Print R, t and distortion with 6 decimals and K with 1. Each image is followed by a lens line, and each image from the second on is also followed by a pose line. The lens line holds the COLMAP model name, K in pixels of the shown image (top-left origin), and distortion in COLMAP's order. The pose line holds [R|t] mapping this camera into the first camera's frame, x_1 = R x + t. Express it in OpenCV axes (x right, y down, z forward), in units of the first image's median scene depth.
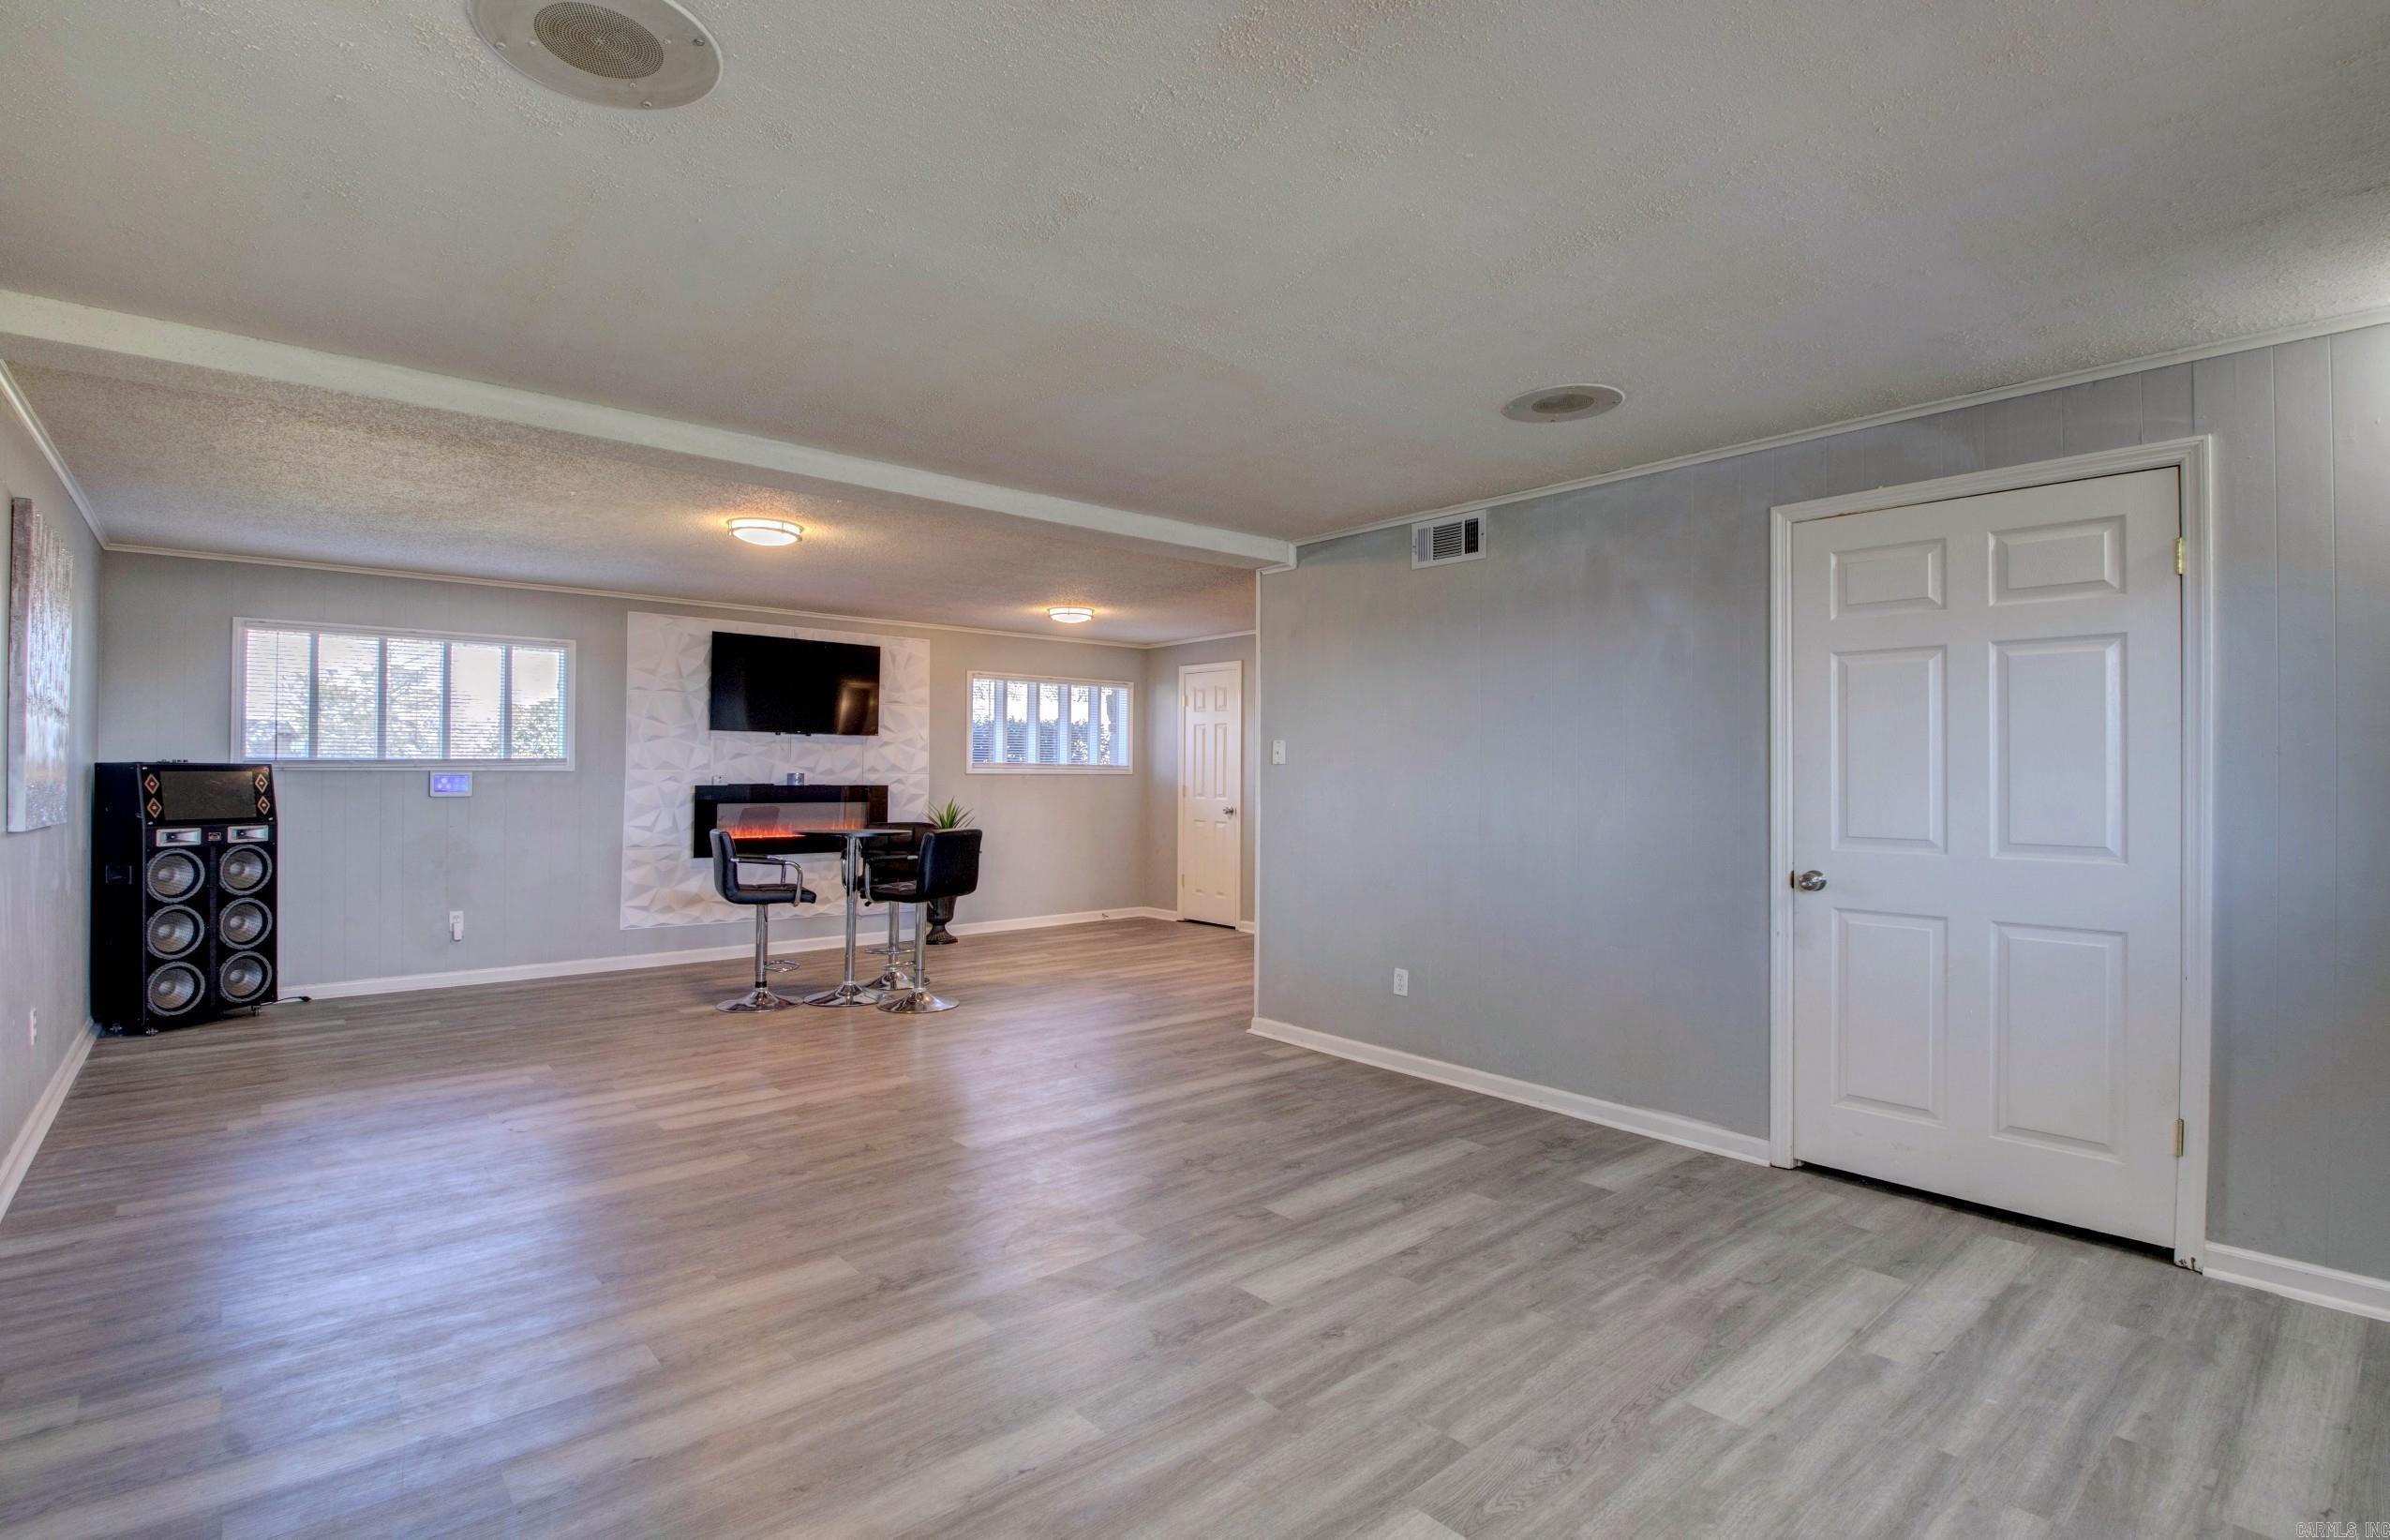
lens RADIAL K [[1125.3, 0, 1185.5], [0, 1125.3, 763.1], [0, 0, 1]] dist [0.020157, -0.031911]
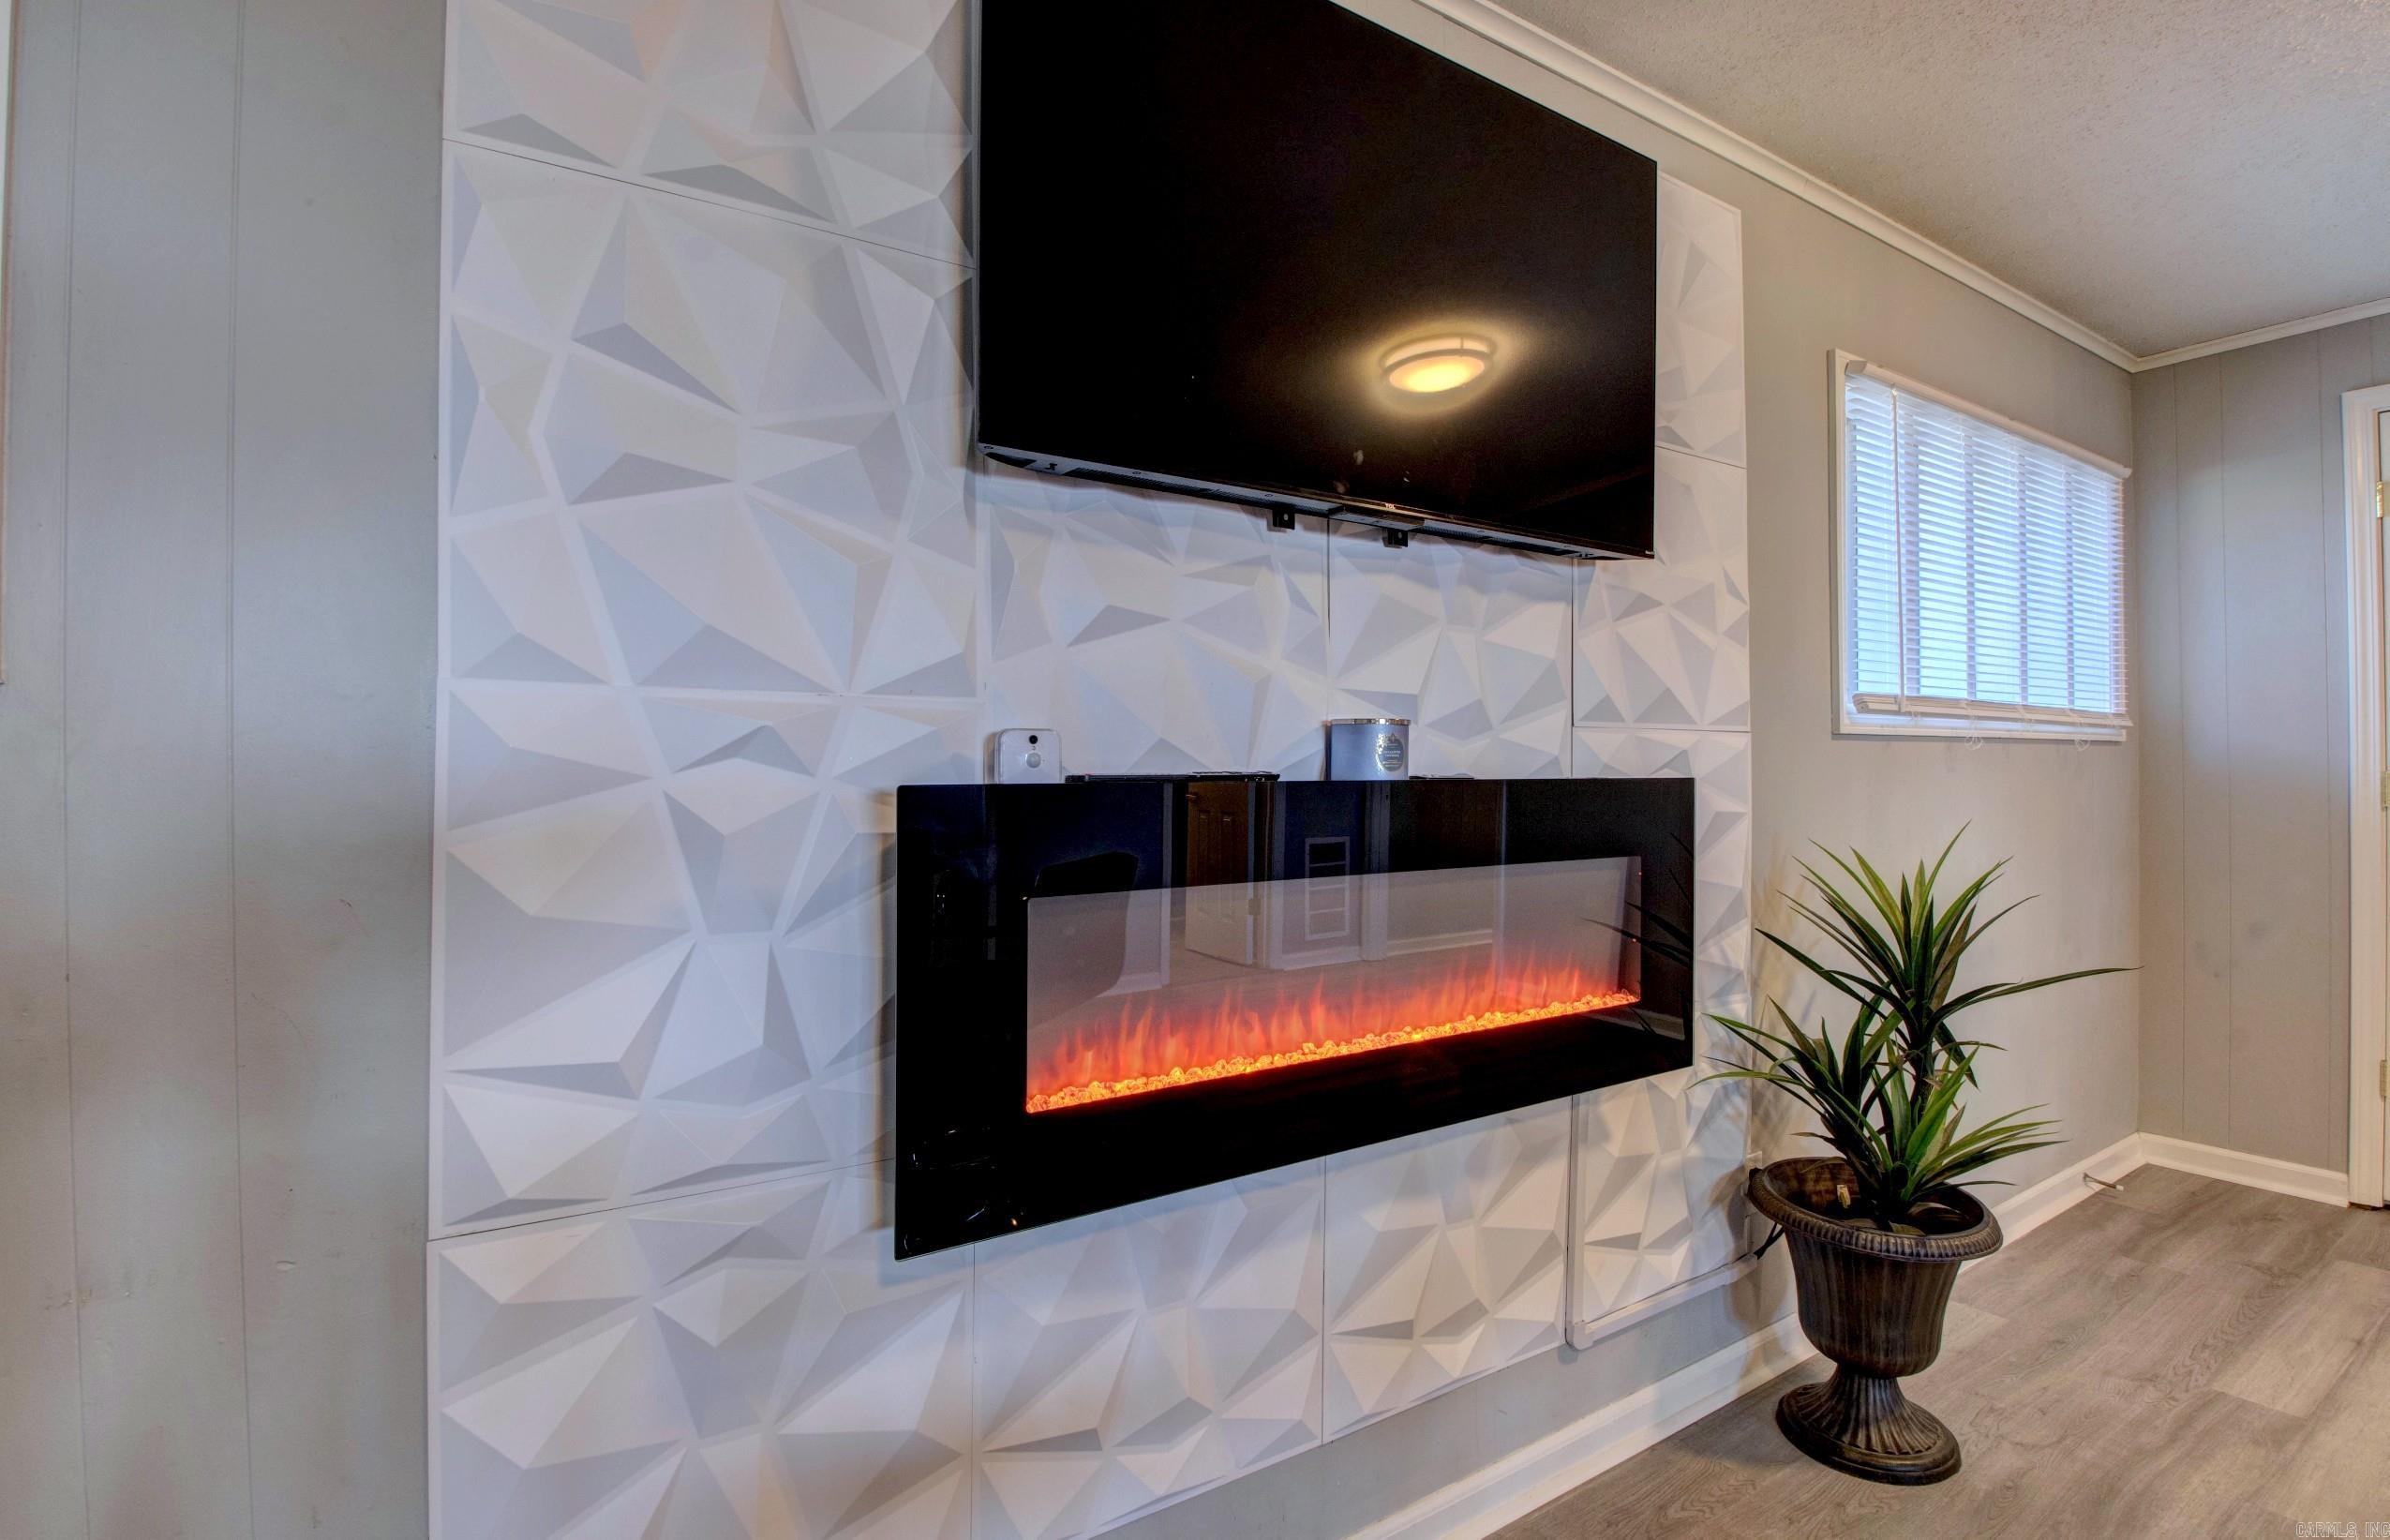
lens RADIAL K [[1113.6, 0, 1188.5], [0, 1113.6, 760.9], [0, 0, 1]] dist [-0.002334, -0.011618]
pose [[0.991000, -0.016361, -0.132861, -0.366952], [0.015839, 0.999862, -0.004982, 0.017462], [0.132925, 0.002833, 0.991122, 0.836125]]
